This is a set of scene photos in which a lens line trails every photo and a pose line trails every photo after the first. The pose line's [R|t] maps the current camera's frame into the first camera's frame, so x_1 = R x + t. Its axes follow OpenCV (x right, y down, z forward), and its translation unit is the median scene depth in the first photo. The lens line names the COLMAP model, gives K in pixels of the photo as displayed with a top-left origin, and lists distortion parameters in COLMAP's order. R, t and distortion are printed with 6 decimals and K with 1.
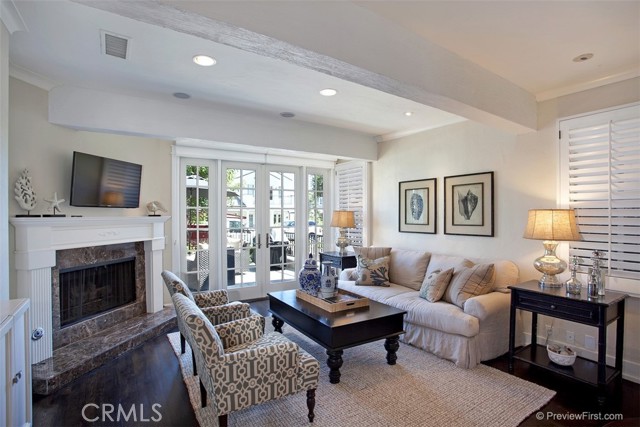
lens RADIAL K [[322.5, 0, 317.9], [0, 322.5, 215.8], [0, 0, 1]] dist [-0.074914, 0.028062]
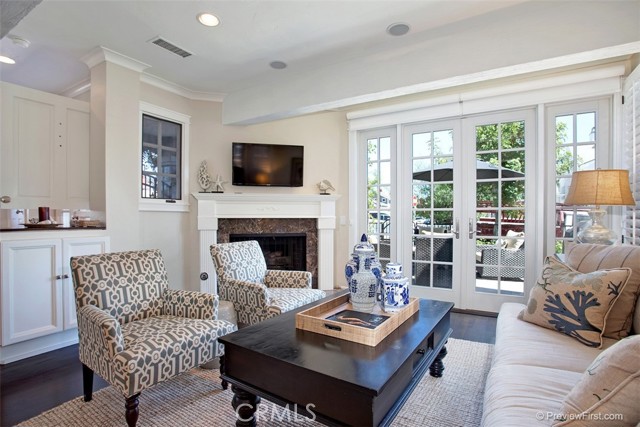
lens RADIAL K [[322.5, 0, 317.9], [0, 322.5, 215.8], [0, 0, 1]] dist [-0.074914, 0.028062]
pose [[0.422476, 0.000044, -0.906374, 0.429244], [-0.005563, 0.999981, -0.002545, 0.074205], [0.906357, 0.006117, 0.422468, 0.580270]]
